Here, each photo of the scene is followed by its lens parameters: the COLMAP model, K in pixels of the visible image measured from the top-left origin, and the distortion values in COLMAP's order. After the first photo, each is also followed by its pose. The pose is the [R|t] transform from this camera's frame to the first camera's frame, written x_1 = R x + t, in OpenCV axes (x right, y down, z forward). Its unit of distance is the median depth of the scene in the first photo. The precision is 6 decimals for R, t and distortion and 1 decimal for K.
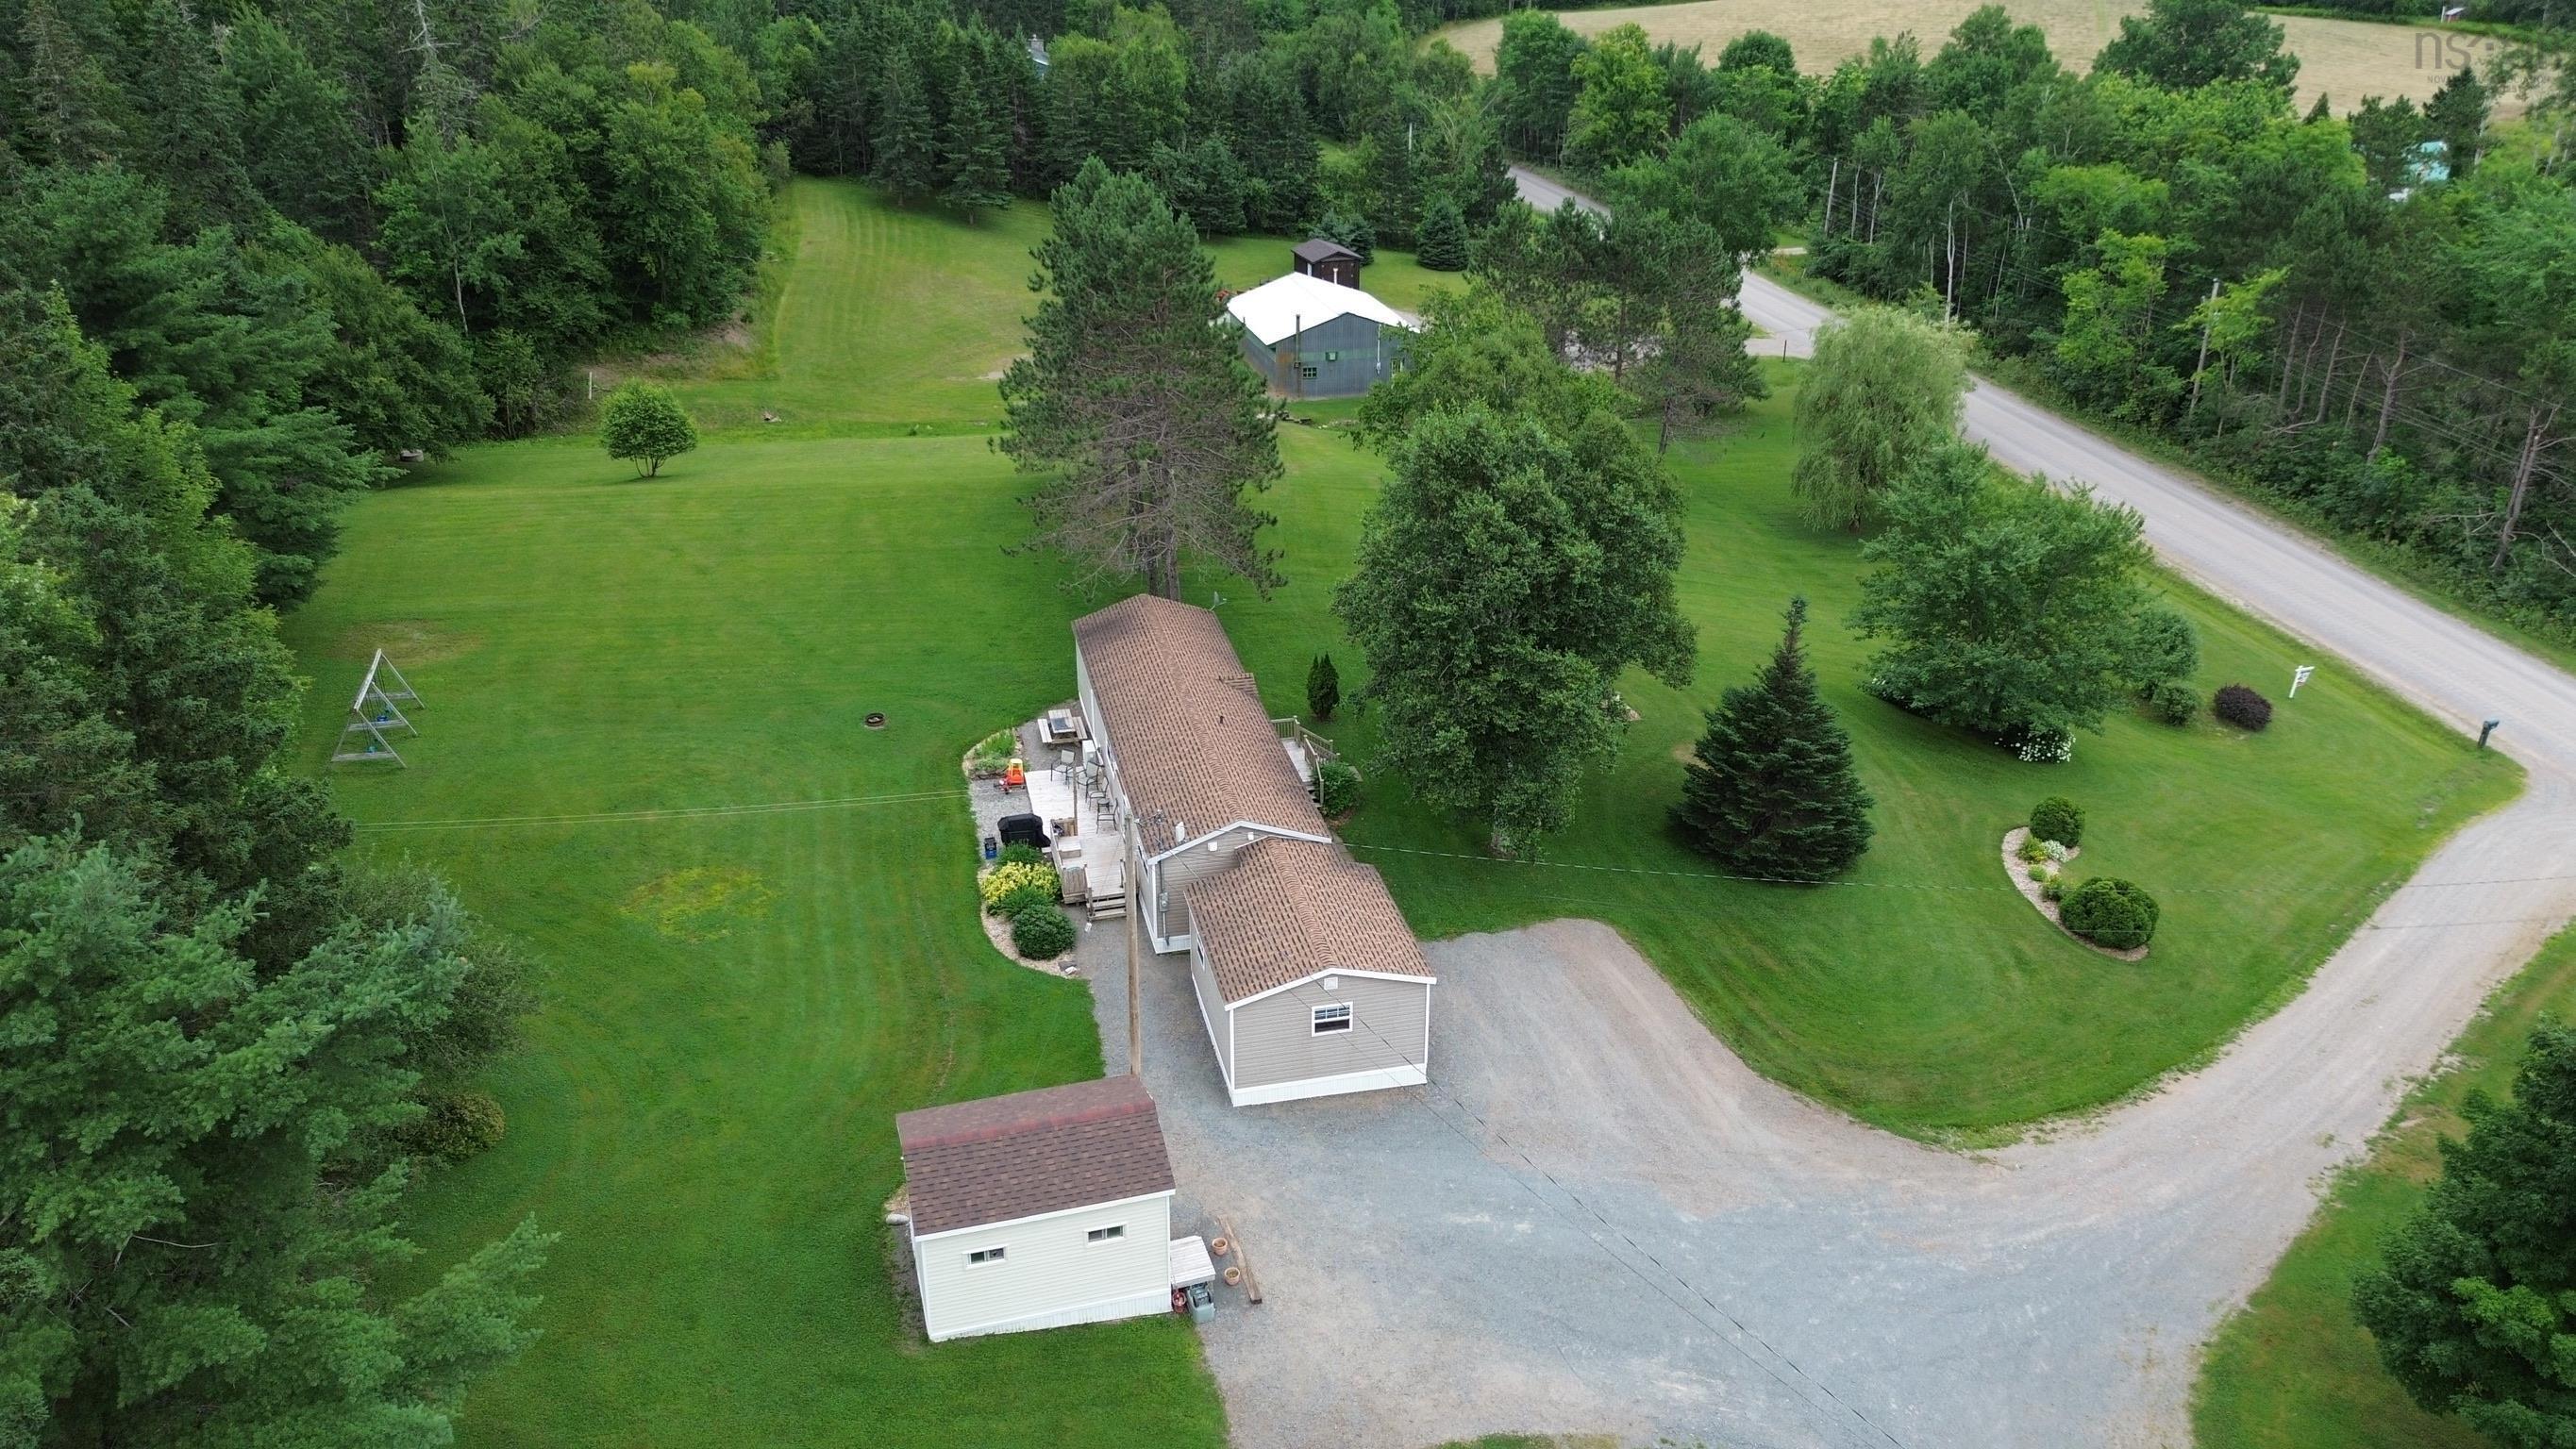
lens RADIAL K [[1777.1, 0, 1288.0], [0, 1777.1, 724.5], [0, 0, 1]] dist [0.084117, -0.076531]
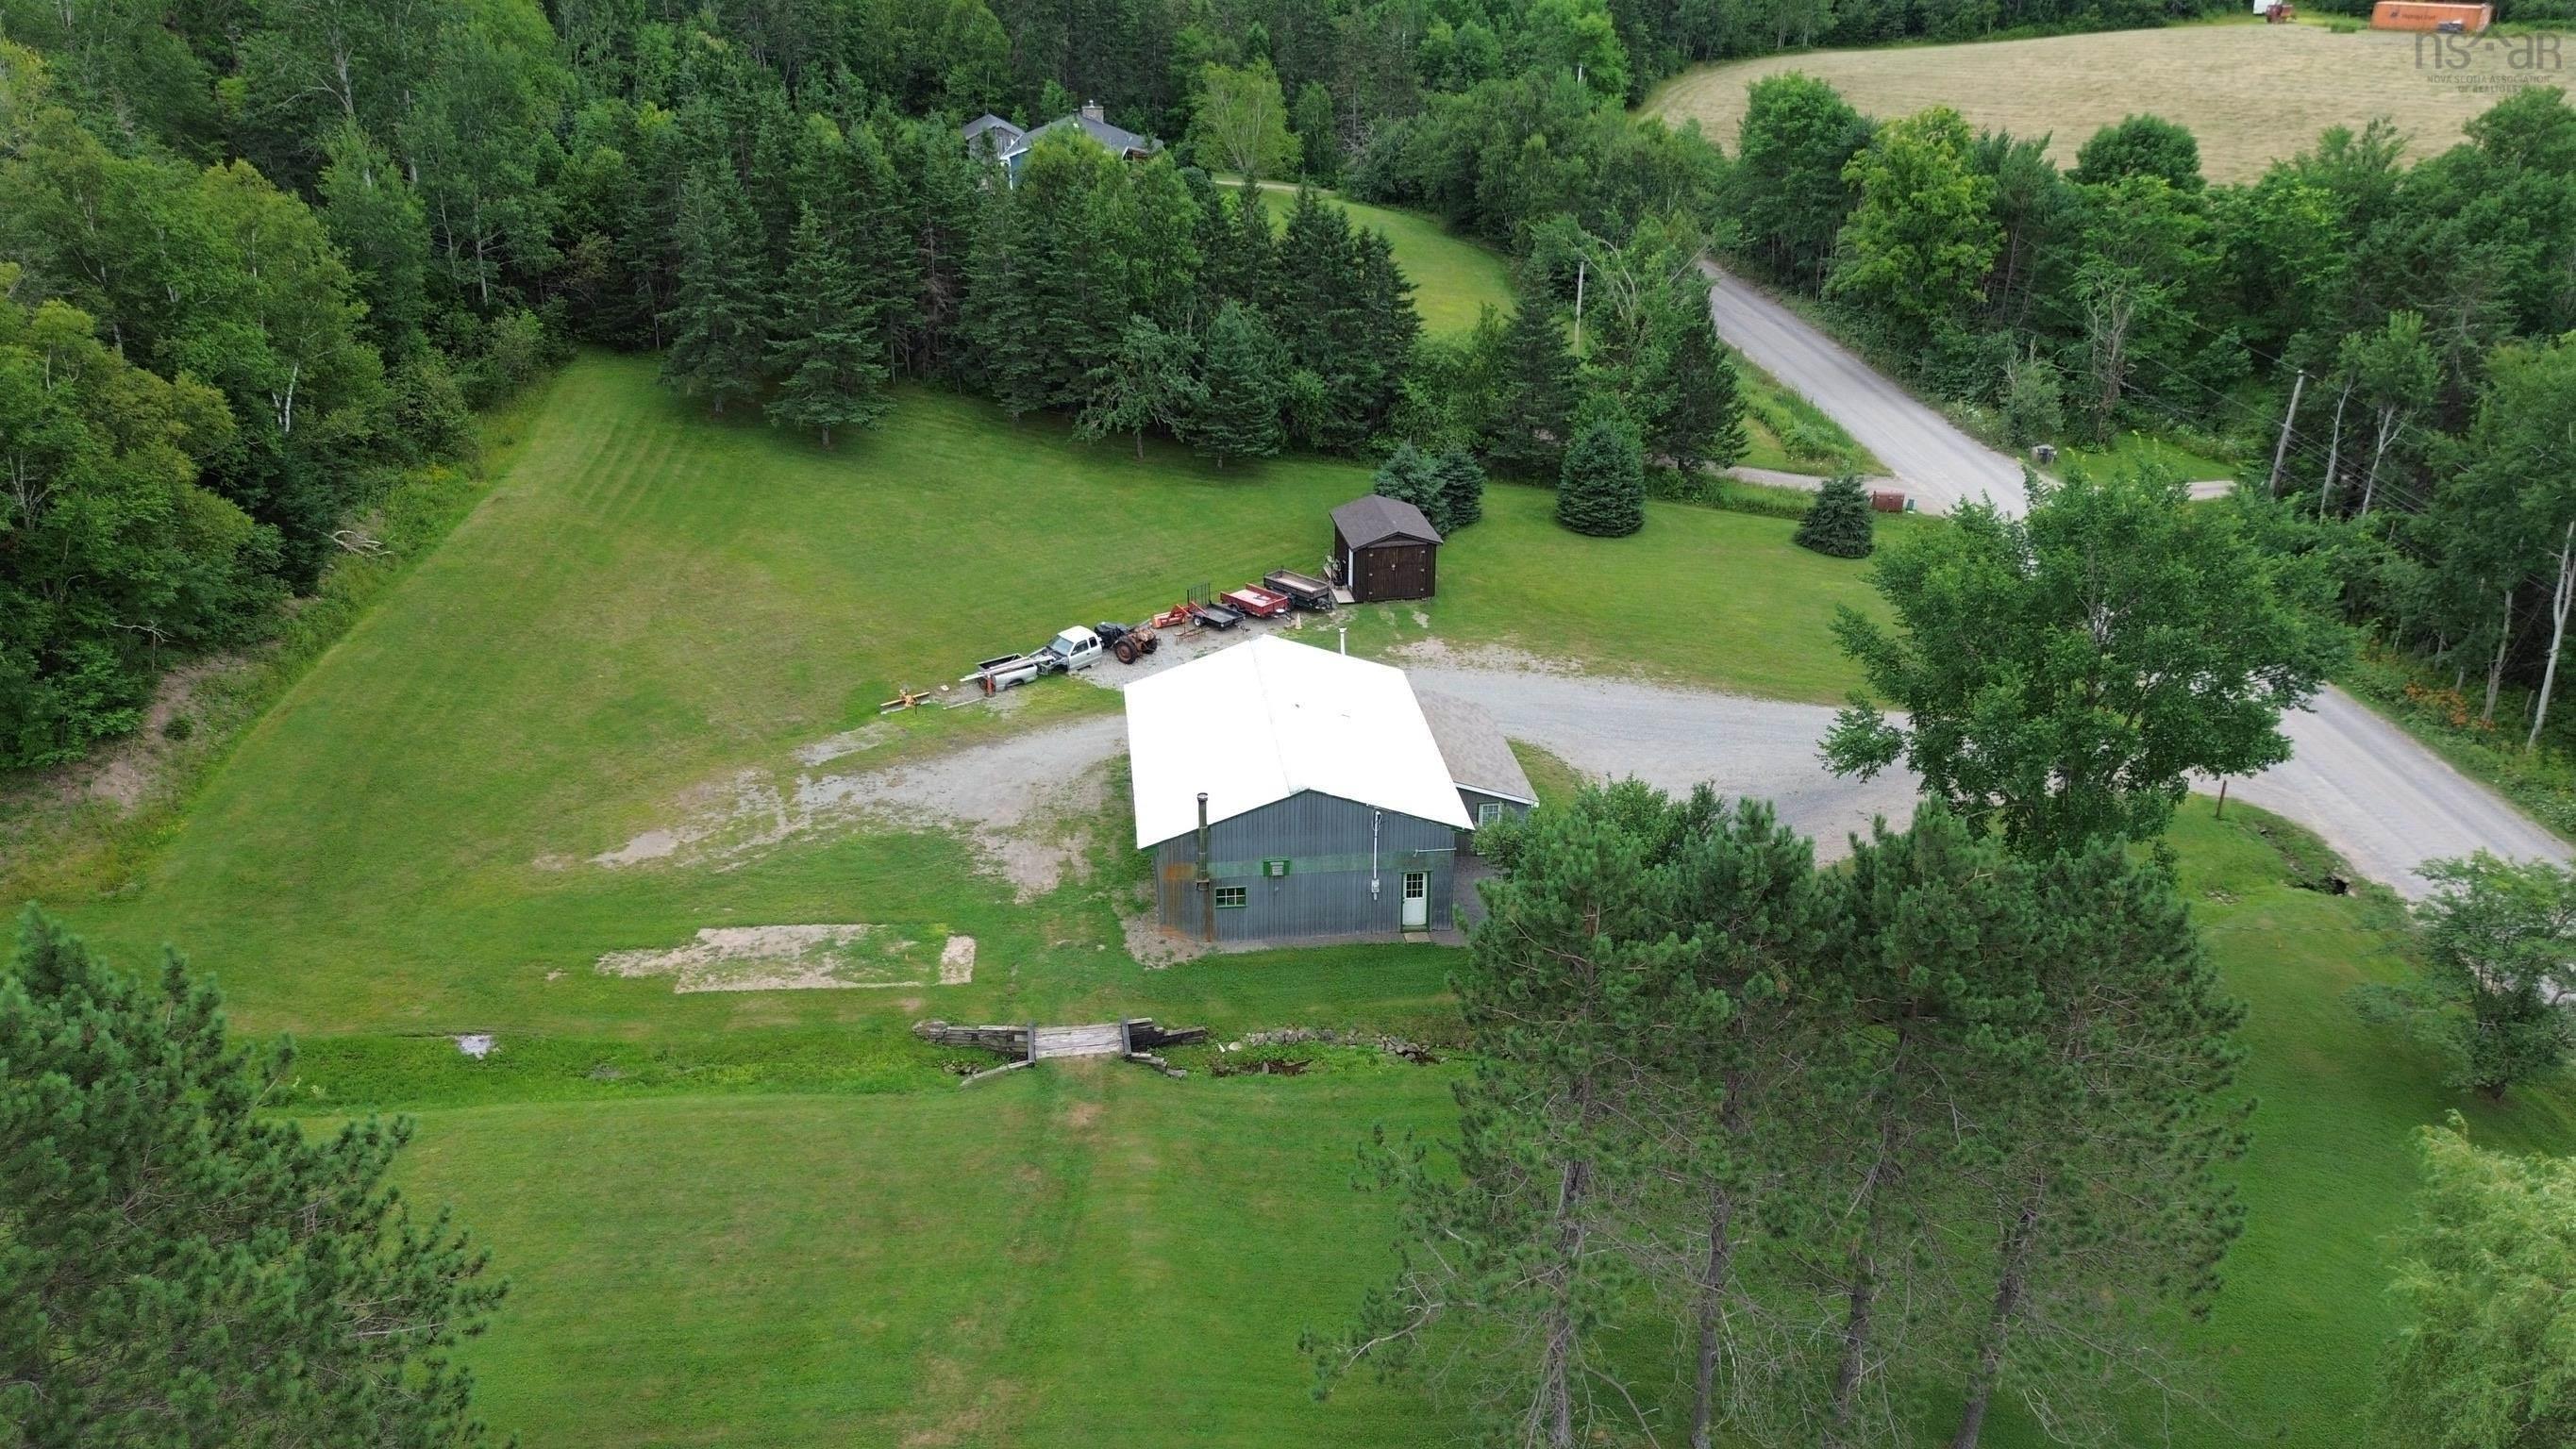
lens RADIAL K [[1777.1, 0, 1288.0], [0, 1777.1, 724.5], [0, 0, 1]] dist [0.084117, -0.076531]
pose [[0.989377, 0.061555, -0.131695, 0.056560], [-0.061553, 0.998095, 0.004090, -0.157037], [0.131696, 0.004060, 0.991282, 0.326580]]
